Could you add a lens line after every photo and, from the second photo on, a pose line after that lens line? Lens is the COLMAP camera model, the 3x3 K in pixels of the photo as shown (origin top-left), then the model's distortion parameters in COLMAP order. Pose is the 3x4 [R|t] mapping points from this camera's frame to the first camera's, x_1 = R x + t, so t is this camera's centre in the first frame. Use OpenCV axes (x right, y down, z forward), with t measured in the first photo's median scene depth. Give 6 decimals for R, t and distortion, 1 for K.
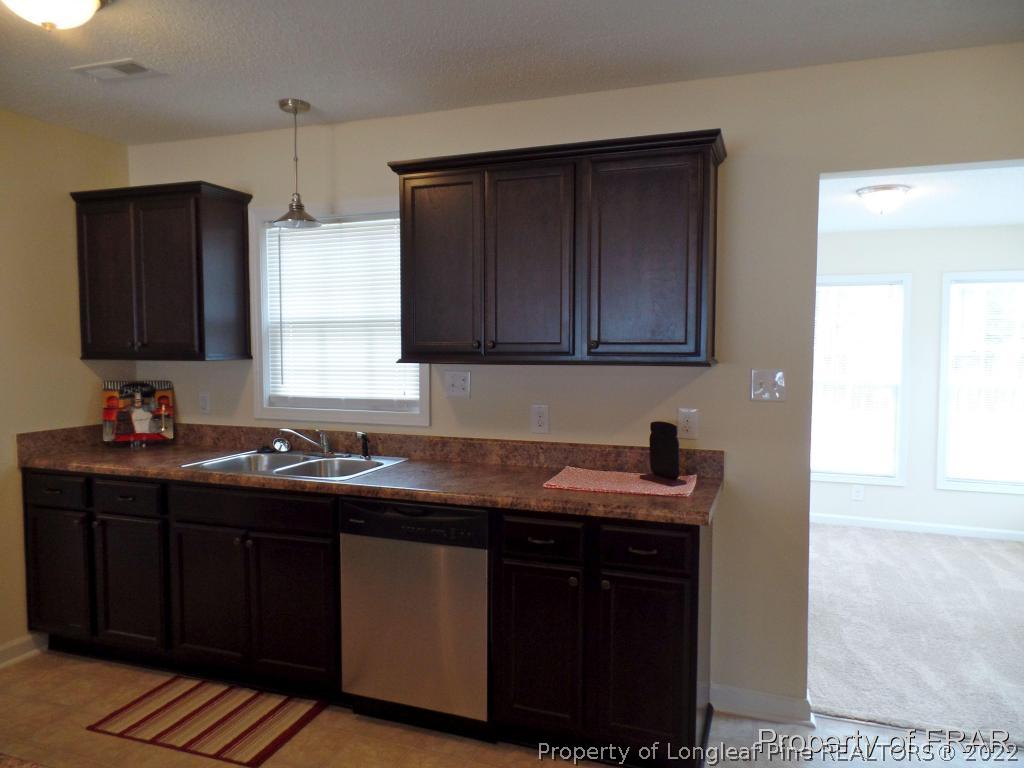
lens RADIAL K [[699.9, 0, 512.0], [0, 699.9, 384.0], [0, 0, 1]] dist [-0.002665, -0.001141]
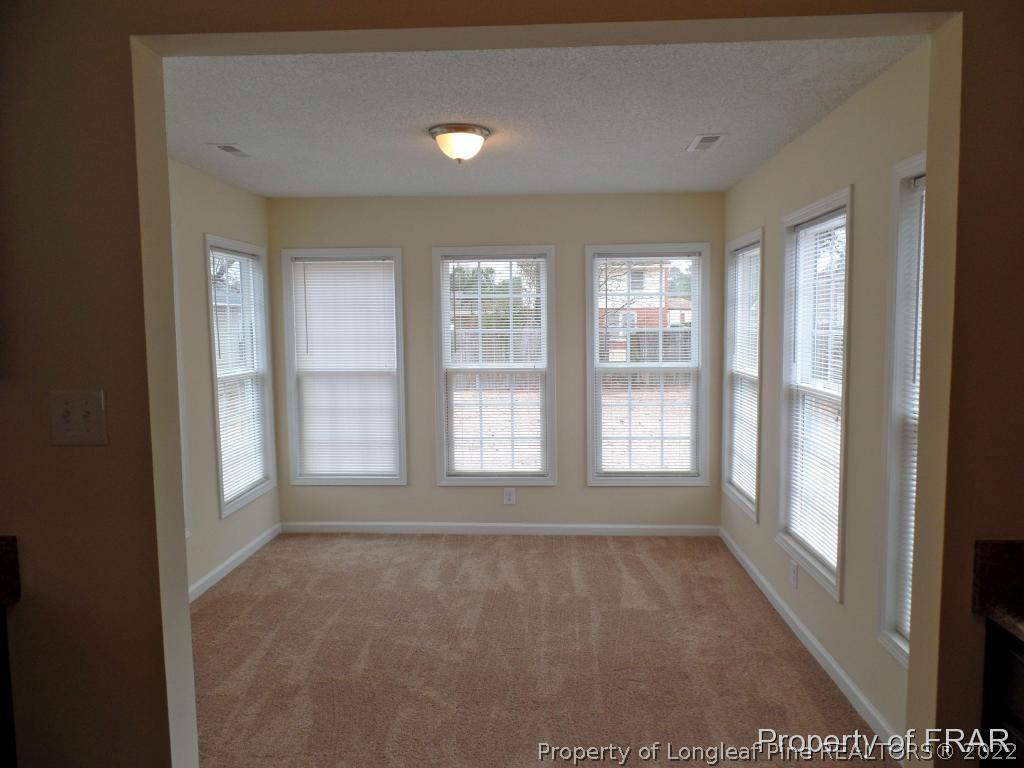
lens RADIAL K [[699.9, 0, 512.0], [0, 699.9, 384.0], [0, 0, 1]] dist [-0.002665, -0.001141]
pose [[0.953321, -0.039776, 0.299326, 0.338907], [0.031016, 0.998942, 0.033962, -0.020822], [-0.300360, -0.023093, 0.953546, 0.231289]]
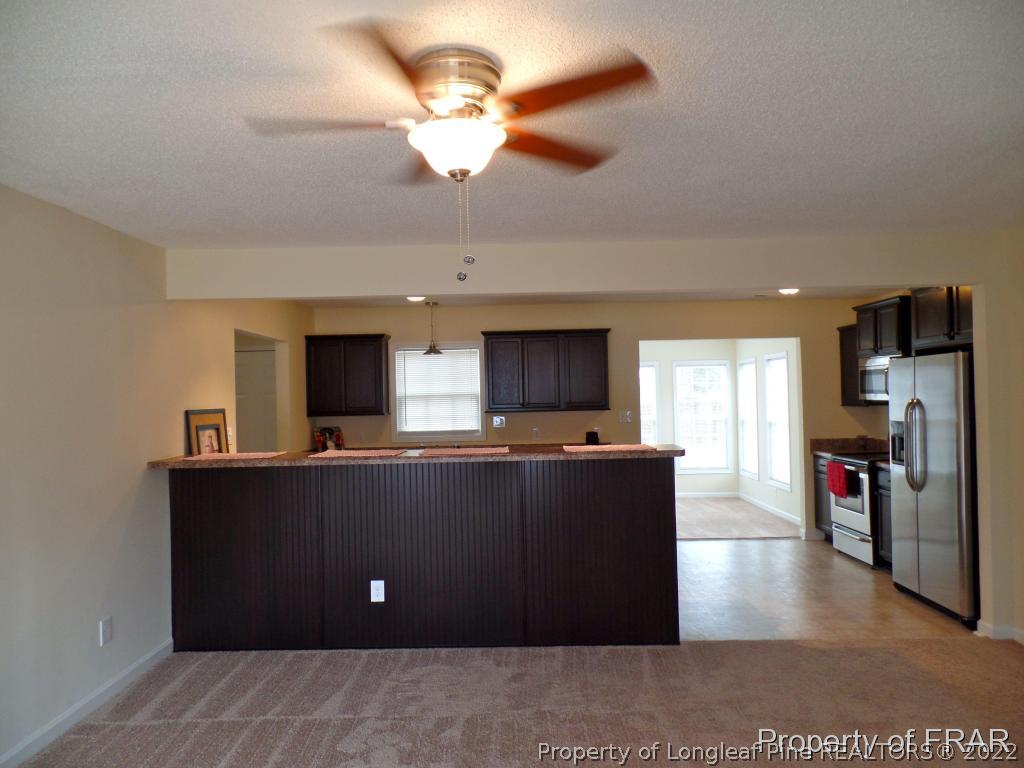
lens RADIAL K [[682.9, 0, 512.0], [0, 682.9, 384.0], [0, 0, 1]] dist [0.006503, 0.001032]
pose [[0.944204, -0.014706, 0.329034, -0.579621], [0.041118, 0.996450, -0.073458, 0.032620], [-0.326785, 0.082889, 0.941457, -0.856660]]
